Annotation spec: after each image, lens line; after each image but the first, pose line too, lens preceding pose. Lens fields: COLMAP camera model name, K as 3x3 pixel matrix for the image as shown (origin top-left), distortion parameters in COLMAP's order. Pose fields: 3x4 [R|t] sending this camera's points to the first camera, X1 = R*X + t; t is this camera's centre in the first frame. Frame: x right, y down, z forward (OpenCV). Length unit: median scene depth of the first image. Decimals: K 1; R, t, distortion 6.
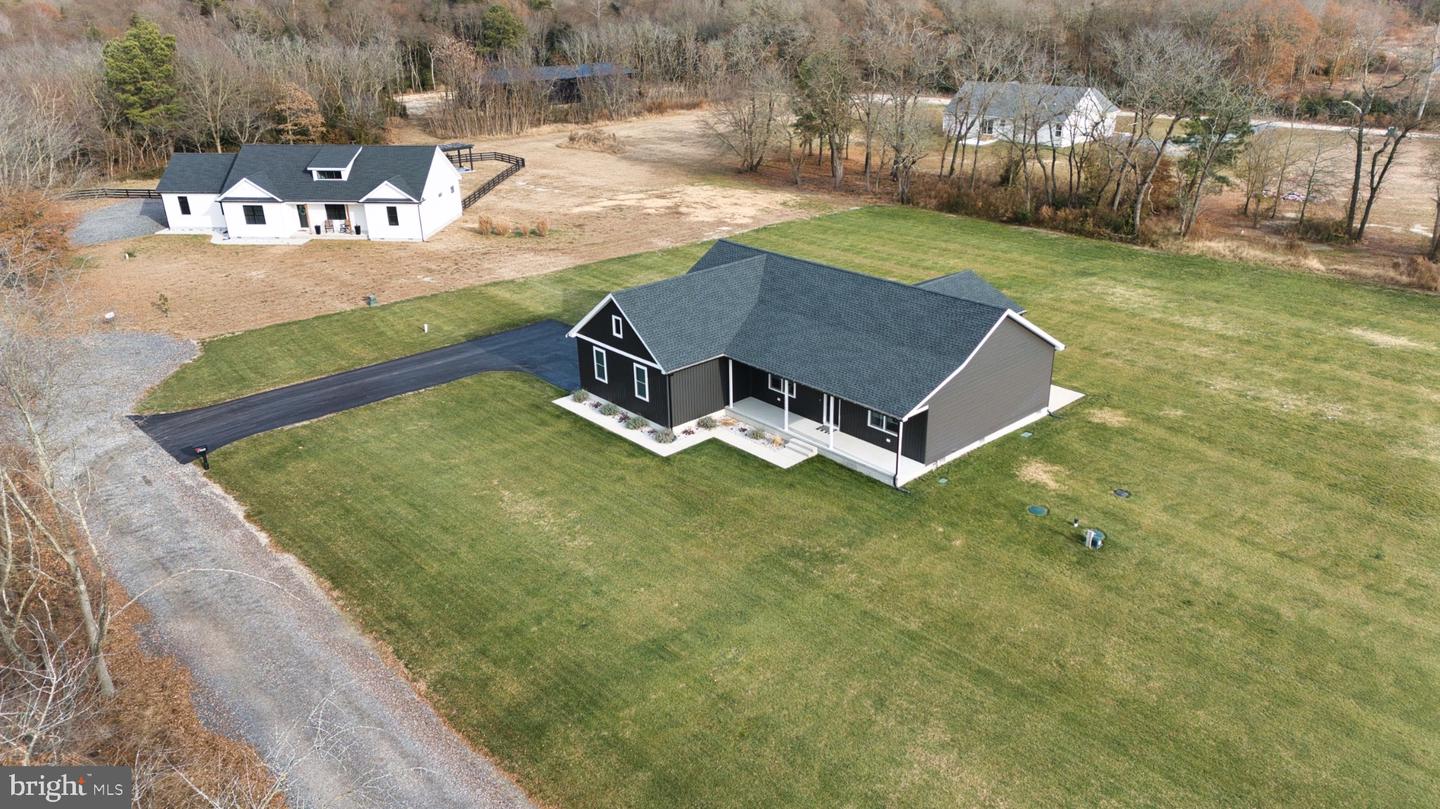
lens RADIAL K [[1005.7, 0, 729.1], [0, 1005.7, 410.7], [0, 0, 1]] dist [0.096915, -0.103002]
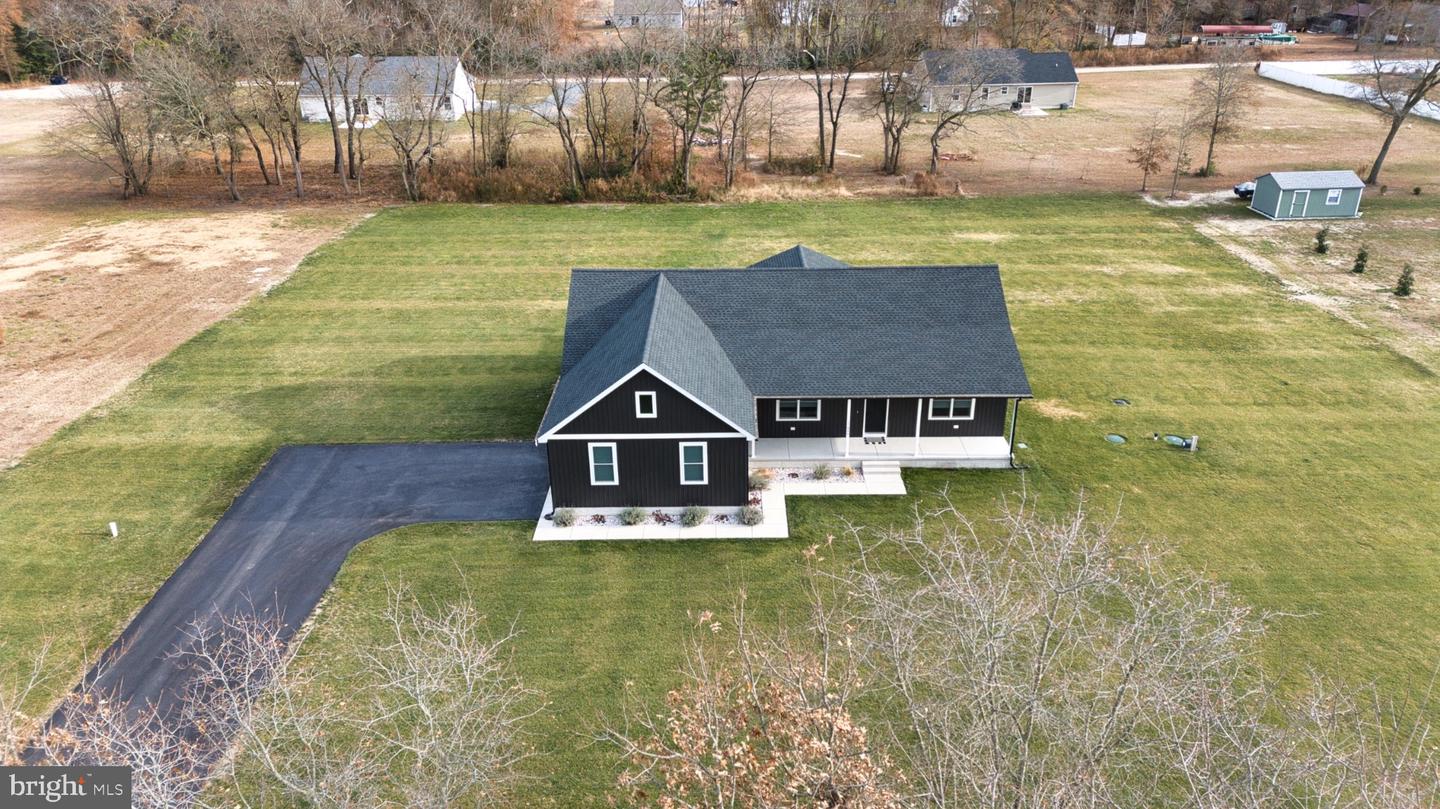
lens RADIAL K [[1005.7, 0, 729.1], [0, 1005.7, 410.7], [0, 0, 1]] dist [0.096915, -0.103002]
pose [[0.675355, -0.306723, 0.670683, -0.444271], [0.288017, 0.946886, 0.143015, -0.130901], [-0.678927, 0.096582, 0.727826, 0.326769]]
